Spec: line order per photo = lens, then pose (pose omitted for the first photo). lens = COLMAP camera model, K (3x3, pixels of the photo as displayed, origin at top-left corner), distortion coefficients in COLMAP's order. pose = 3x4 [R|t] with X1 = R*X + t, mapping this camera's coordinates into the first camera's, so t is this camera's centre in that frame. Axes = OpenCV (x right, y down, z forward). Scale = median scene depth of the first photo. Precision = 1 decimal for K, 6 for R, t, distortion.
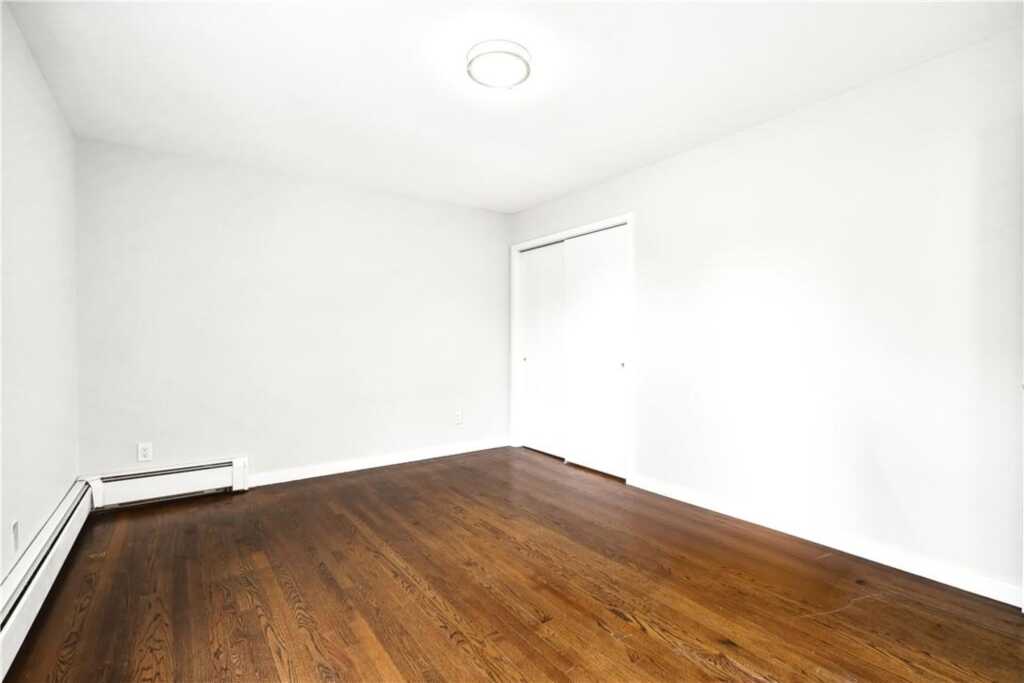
lens RADIAL K [[470.7, 0, 517.2], [0, 470.7, 349.6], [0, 0, 1]] dist [0.000633, 0.000510]
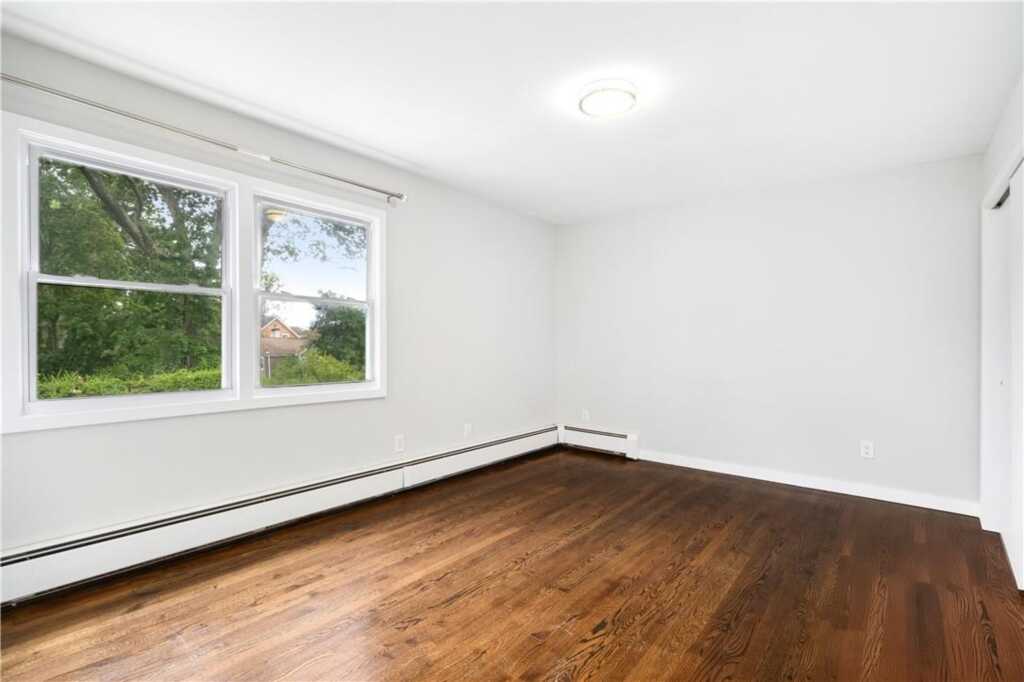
lens RADIAL K [[490.8, 0, 509.7], [0, 490.8, 347.8], [0, 0, 1]] dist [-0.002143, 0.000078]
pose [[0.255717, 0.014896, -0.966637, 0.965161], [-0.028890, 0.999552, 0.007761, -0.019155], [0.966320, 0.025941, 0.256033, 0.452121]]
